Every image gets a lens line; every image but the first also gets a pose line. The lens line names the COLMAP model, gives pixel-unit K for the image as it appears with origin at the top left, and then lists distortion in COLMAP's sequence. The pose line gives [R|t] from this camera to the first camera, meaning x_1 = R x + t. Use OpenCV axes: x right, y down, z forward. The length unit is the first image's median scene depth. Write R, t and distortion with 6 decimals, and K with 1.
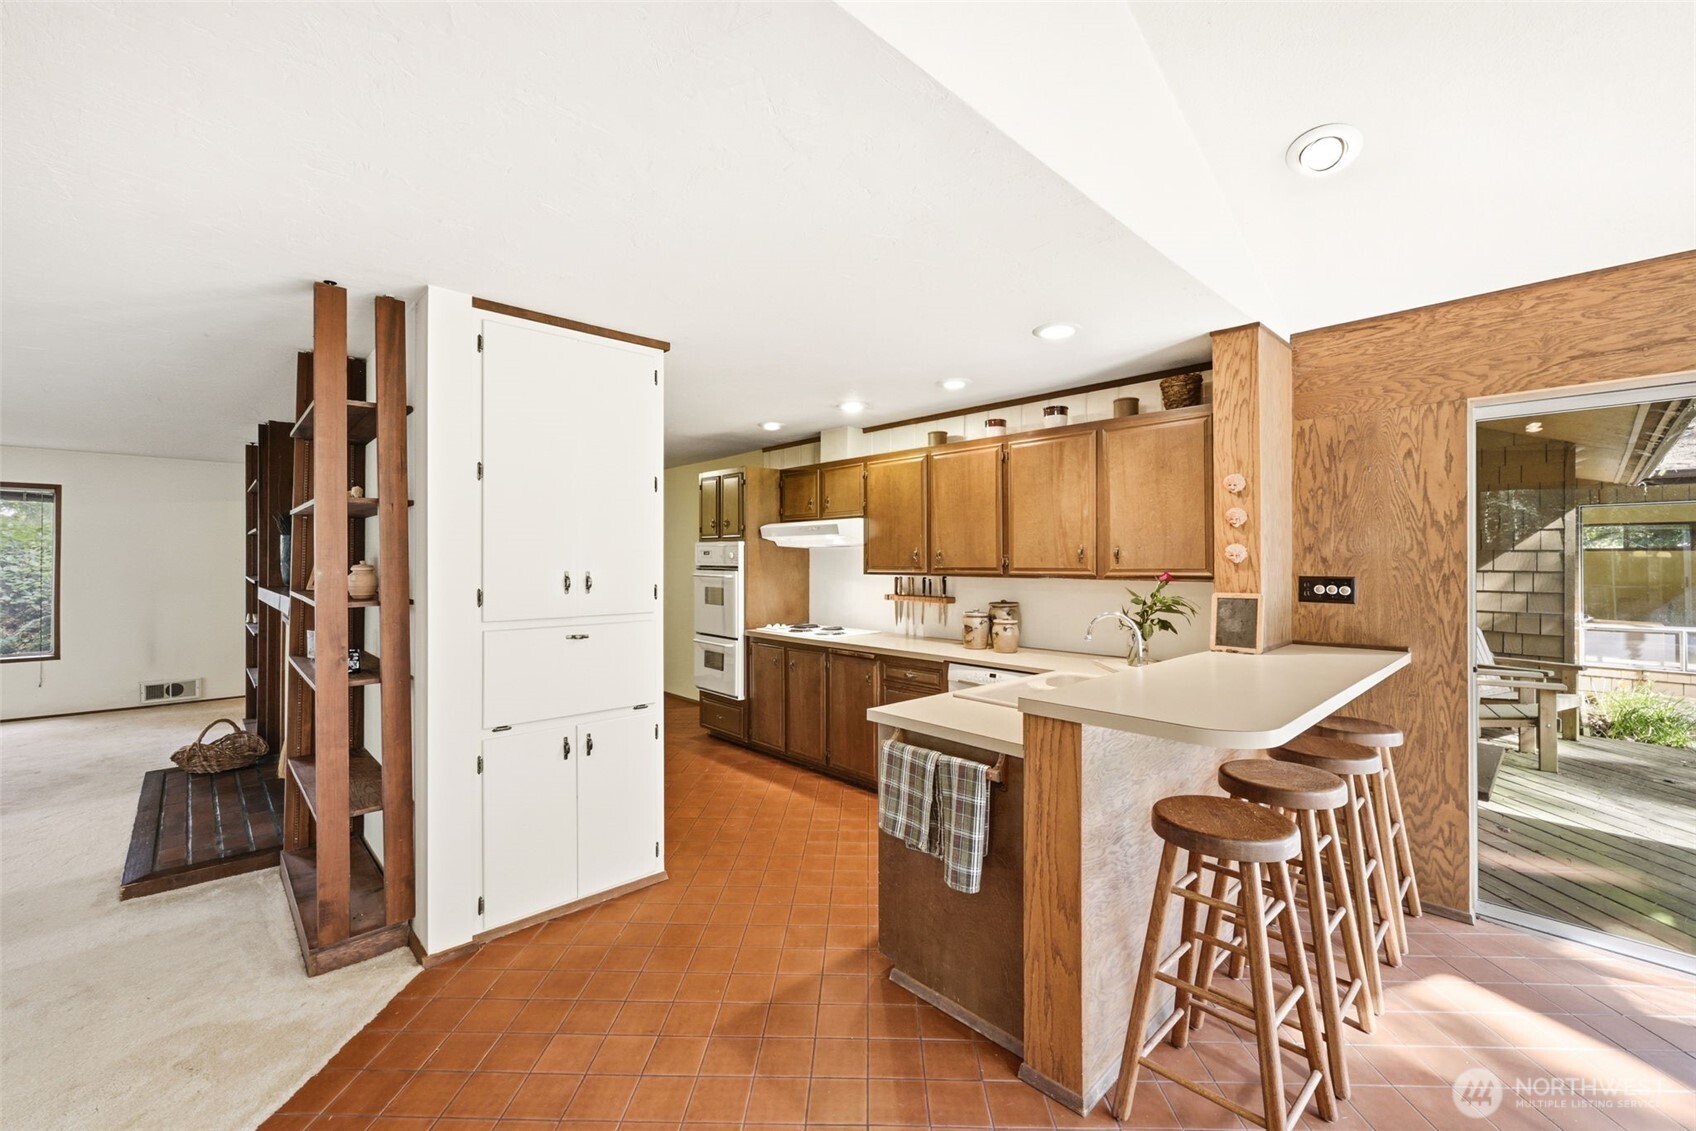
lens RADIAL K [[690.0, 0, 844.7], [0, 690.0, 553.6], [0, 0, 1]] dist [-0.000958, 0.000440]
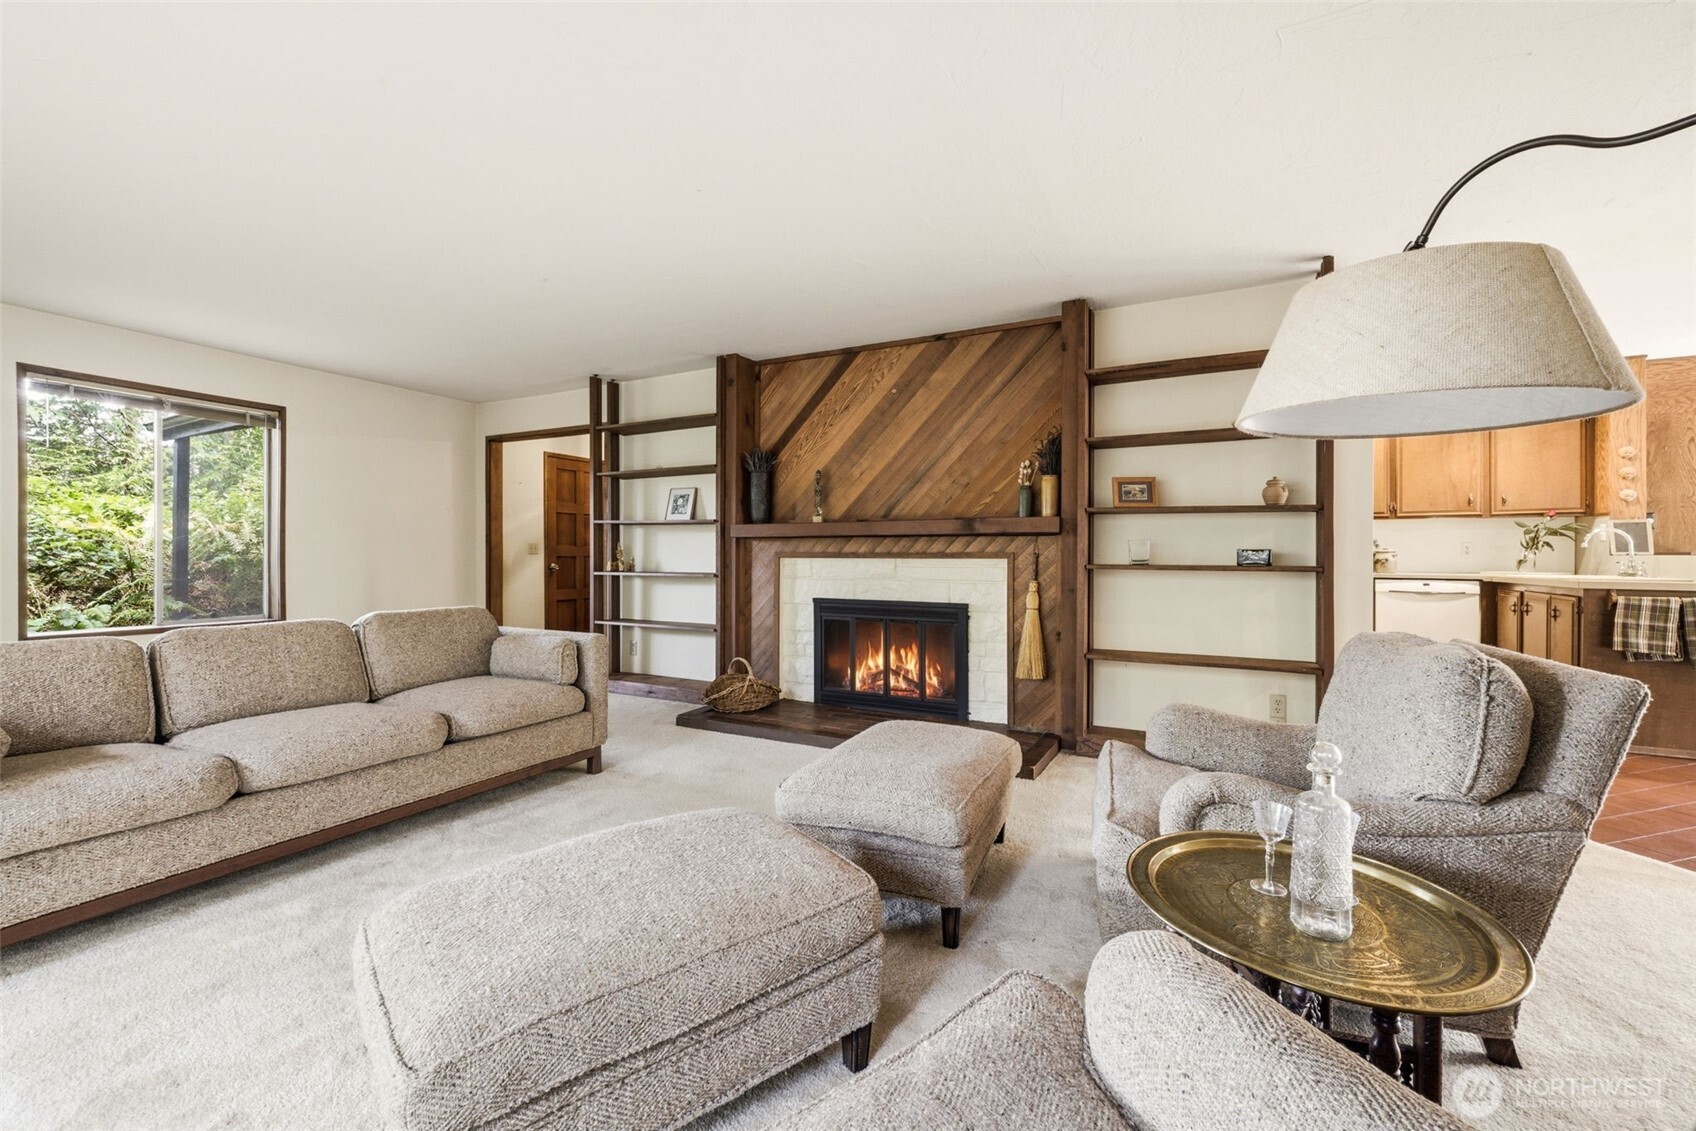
lens RADIAL K [[690.0, 0, 841.1], [0, 690.0, 560.8], [0, 0, 1]] dist [-0.000958, 0.000440]
pose [[0.944105, -0.002318, 0.329636, -1.748348], [-0.004427, 0.999796, 0.019710, 0.132108], [-0.329614, -0.020068, 0.943902, 0.069398]]
